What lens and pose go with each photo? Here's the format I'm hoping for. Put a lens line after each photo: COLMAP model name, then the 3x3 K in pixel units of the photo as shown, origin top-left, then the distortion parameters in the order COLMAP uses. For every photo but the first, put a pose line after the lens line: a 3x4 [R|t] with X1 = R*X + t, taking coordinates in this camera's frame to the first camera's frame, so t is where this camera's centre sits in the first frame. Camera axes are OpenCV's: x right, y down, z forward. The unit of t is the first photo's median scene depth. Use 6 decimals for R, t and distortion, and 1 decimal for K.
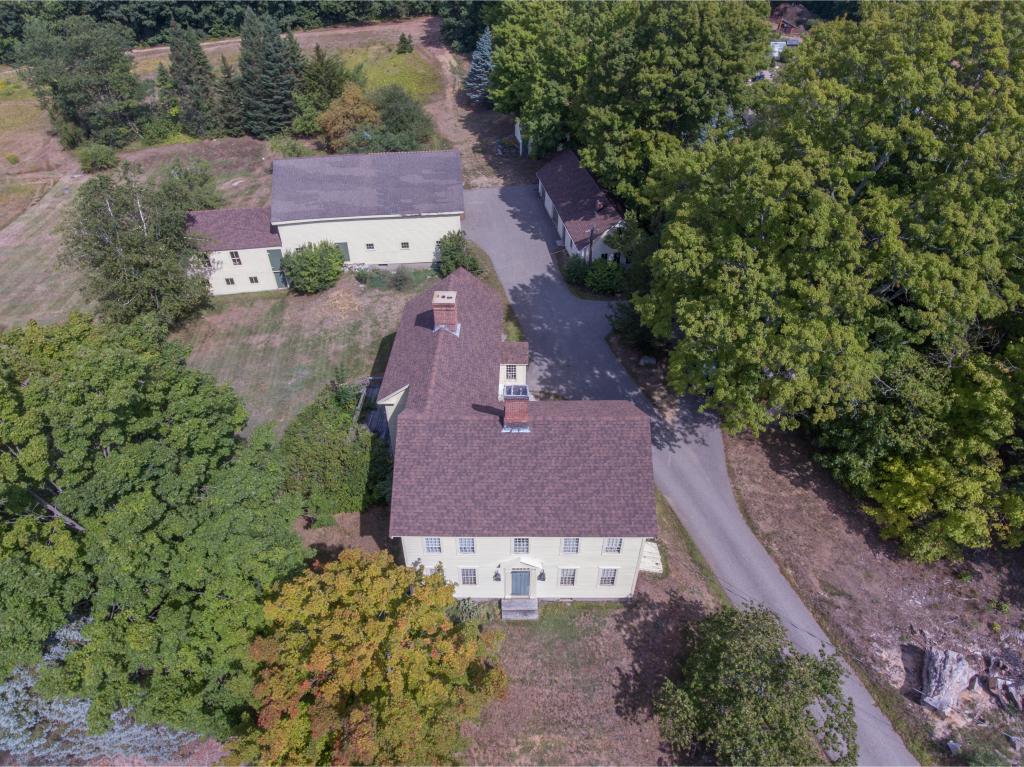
lens RADIAL K [[604.6, 0, 512.9], [0, 604.6, 366.2], [0, 0, 1]] dist [-0.003413, 0.000191]
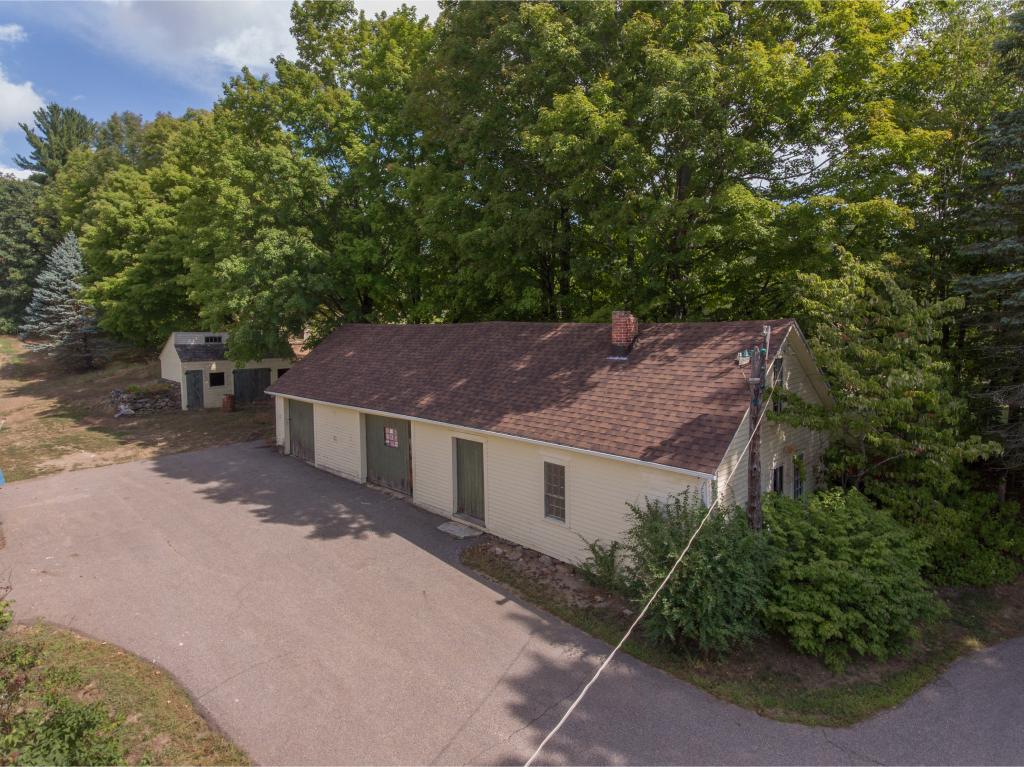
lens RADIAL K [[604.6, 0, 512.9], [0, 604.6, 366.2], [0, 0, 1]] dist [-0.003413, 0.000191]
pose [[0.817061, -0.059184, 0.573505, -0.086937], [0.369674, 0.817114, -0.442342, -0.228384], [-0.442439, 0.573430, 0.689511, 1.299057]]
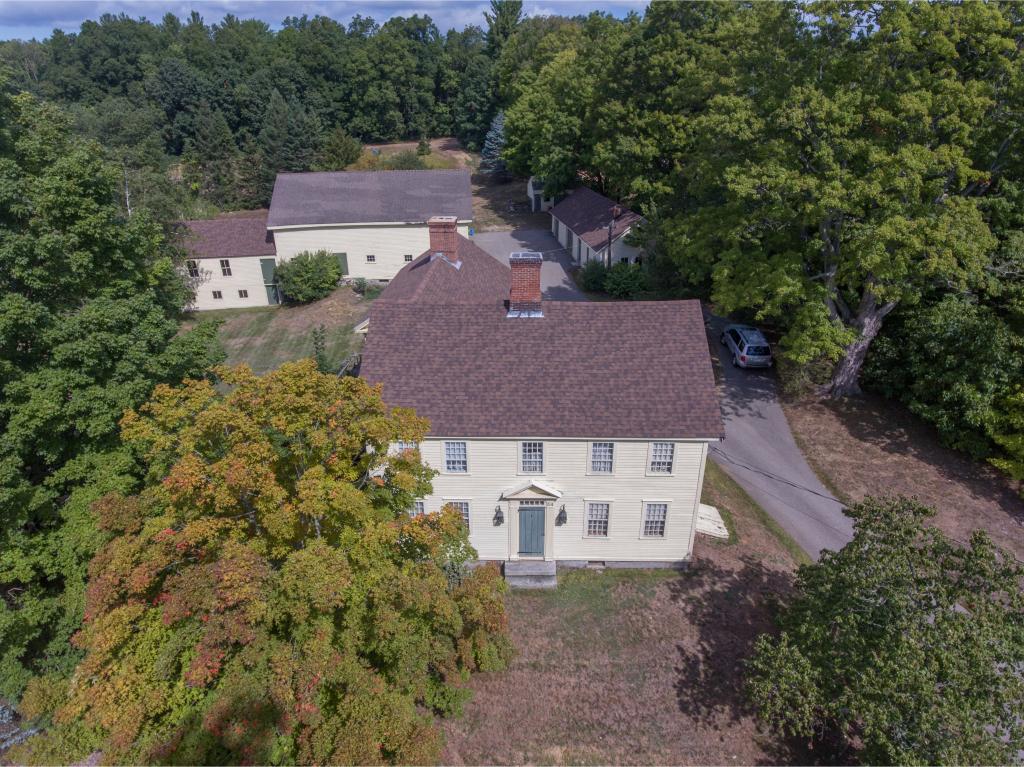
lens RADIAL K [[604.6, 0, 512.9], [0, 604.6, 366.2], [0, 0, 1]] dist [-0.003413, 0.000191]
pose [[0.999747, 0.001737, -0.022445, 0.005415], [-0.007190, 0.969443, -0.245212, 0.303029], [0.021333, 0.245311, 0.969210, 0.230650]]
